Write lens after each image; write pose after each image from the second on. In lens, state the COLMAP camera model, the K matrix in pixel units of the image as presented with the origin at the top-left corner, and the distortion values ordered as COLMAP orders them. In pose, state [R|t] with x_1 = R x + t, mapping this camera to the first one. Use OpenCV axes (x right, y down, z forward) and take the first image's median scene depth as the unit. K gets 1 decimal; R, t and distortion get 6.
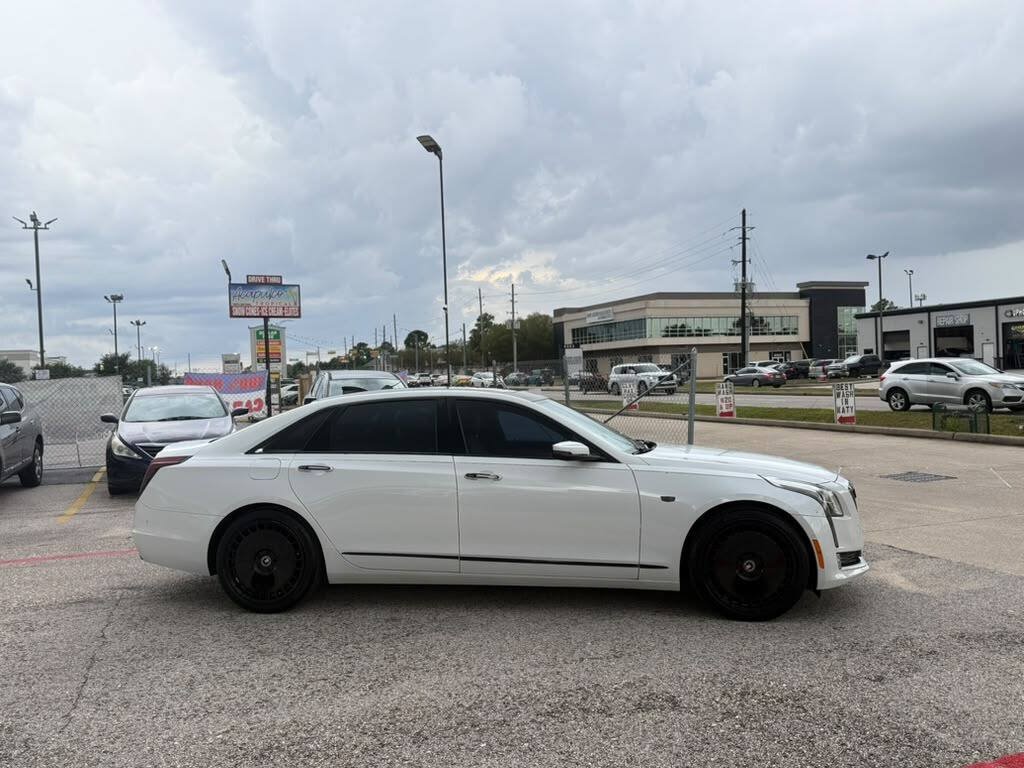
lens RADIAL K [[809.1, 0, 510.3], [0, 809.1, 395.2], [0, 0, 1]] dist [0.087103, -0.131680]
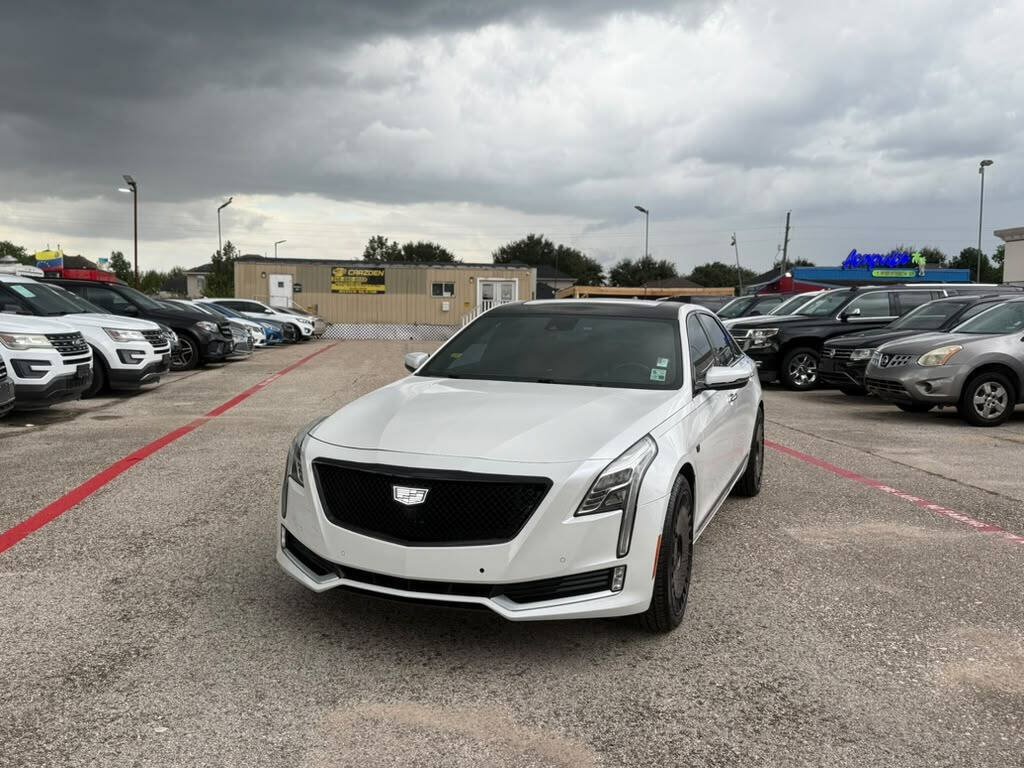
lens RADIAL K [[910.3, 0, 516.6], [0, 910.3, 386.3], [0, 0, 1]] dist [0.120067, -0.209594]
pose [[-0.217603, 0.108074, -0.970036, 0.977639], [-0.027215, 0.992793, 0.116715, -0.030552], [0.975658, 0.051797, -0.213093, 1.172810]]
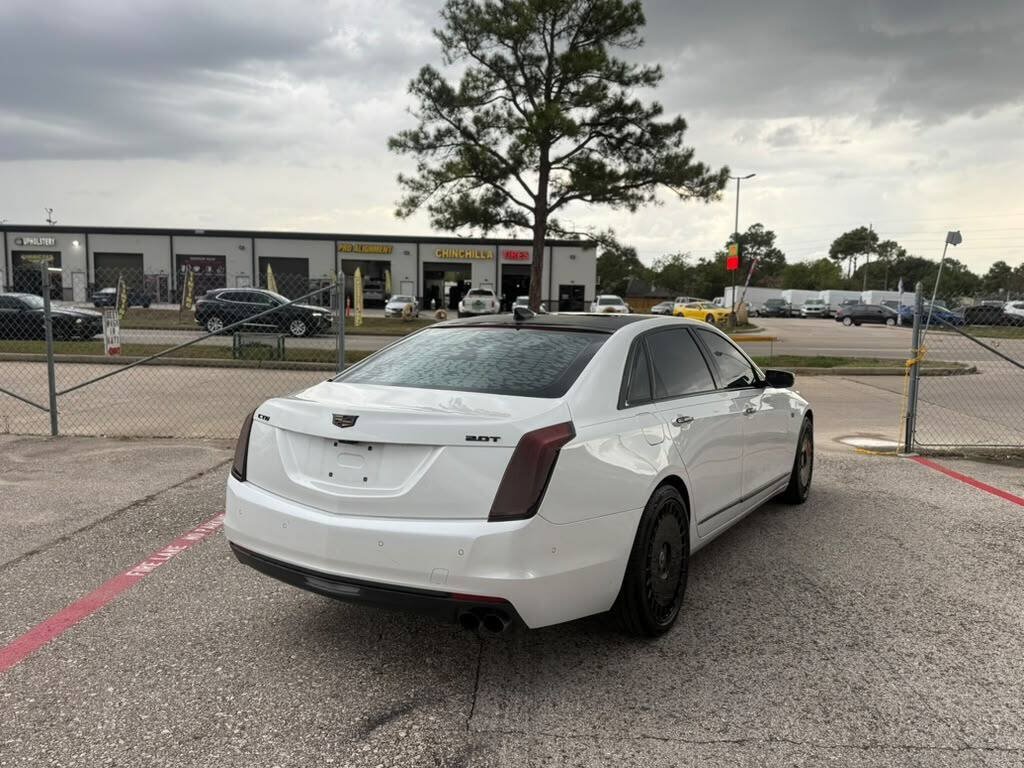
lens RADIAL K [[809.1, 0, 517.1], [0, 809.1, 404.6], [0, 0, 1]] dist [0.087103, -0.131680]
pose [[0.379336, -0.076212, 0.922115, -0.890410], [-0.012322, 0.996098, 0.087395, 0.012589], [-0.925177, -0.044515, 0.376917, 0.788806]]
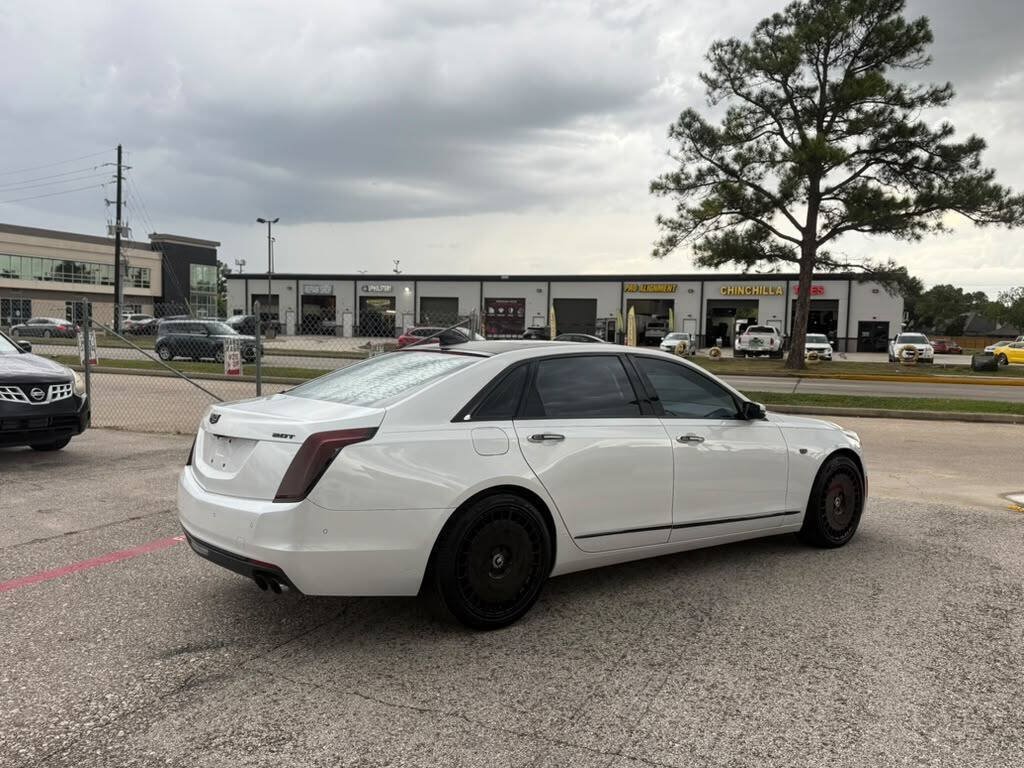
lens RADIAL K [[809.1, 0, 516.8], [0, 809.1, 397.8], [0, 0, 1]] dist [0.087103, -0.131680]
pose [[0.693755, -0.007409, 0.720173, -0.762017], [-0.031562, 0.998674, 0.040678, 0.017681], [-0.719519, -0.050951, 0.692601, 0.432055]]
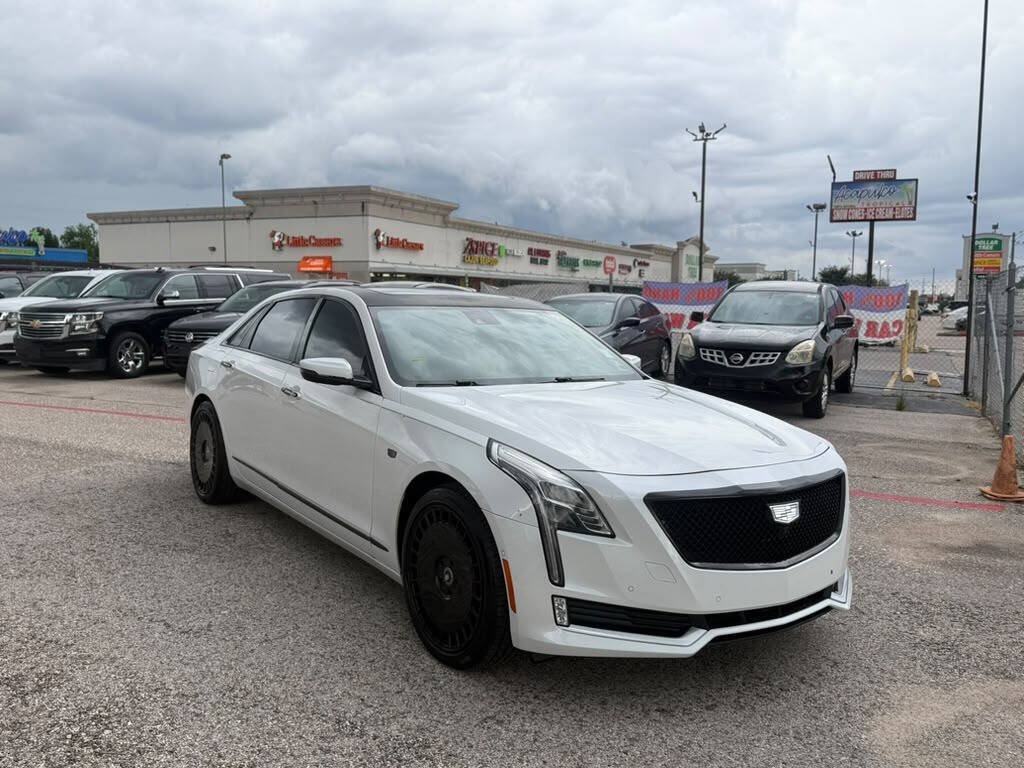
lens RADIAL K [[880.5, 0, 507.9], [0, 880.5, 395.6], [0, 0, 1]] dist [0.101144, -0.167085]
pose [[0.677254, 0.116772, -0.726424, 0.676489], [-0.050639, 0.992382, 0.112314, -0.006888], [0.734005, -0.039280, 0.678008, 0.488104]]
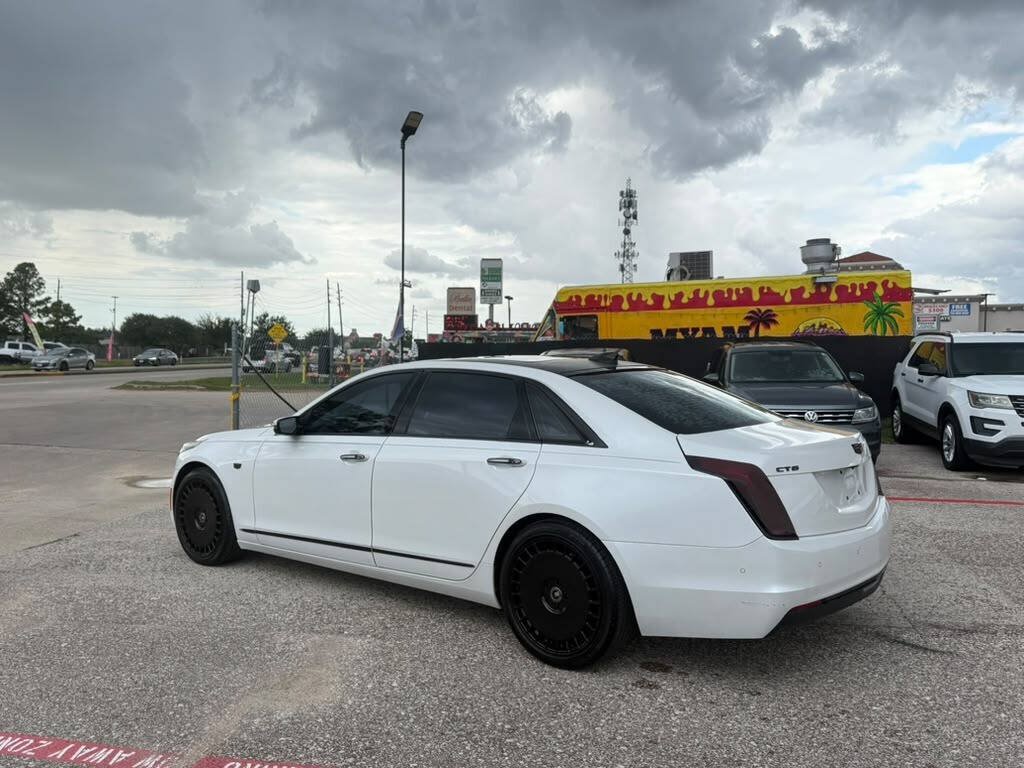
lens RADIAL K [[809.1, 0, 523.3], [0, 809.1, 395.1], [0, 0, 1]] dist [0.087103, -0.131680]
pose [[-0.864639, 0.000026, 0.502394, -0.537982], [0.030653, 0.998140, 0.052703, -0.013909], [-0.501458, 0.060969, -0.863031, 1.795547]]
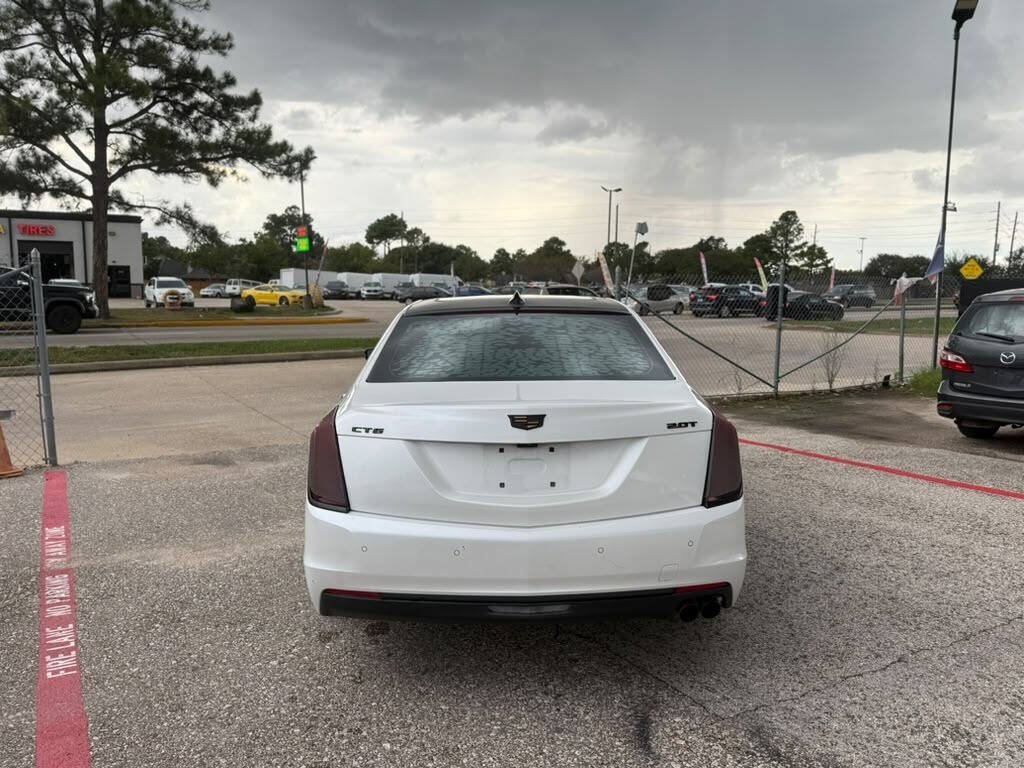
lens RADIAL K [[809.1, 0, 518.8], [0, 809.1, 397.1], [0, 0, 1]] dist [0.087103, -0.131680]
pose [[-0.165313, -0.097342, 0.981426, -0.900931], [0.021523, 0.994524, 0.102267, 0.008684], [-0.986006, 0.038030, -0.162312, 1.177470]]
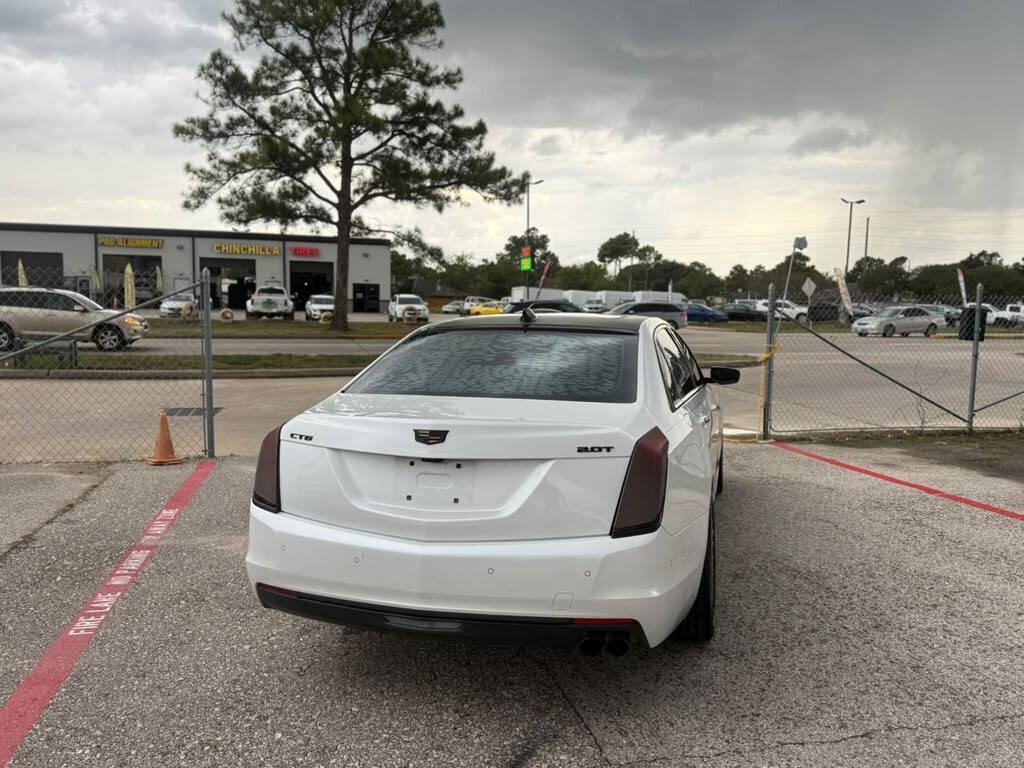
lens RADIAL K [[809.1, 0, 518.6], [0, 809.1, 392.3], [0, 0, 1]] dist [0.087103, -0.131680]
pose [[0.119496, -0.071704, 0.990242, -0.906649], [0.001459, 0.997400, 0.072047, 0.010607], [-0.992834, -0.007164, 0.119290, 0.987337]]
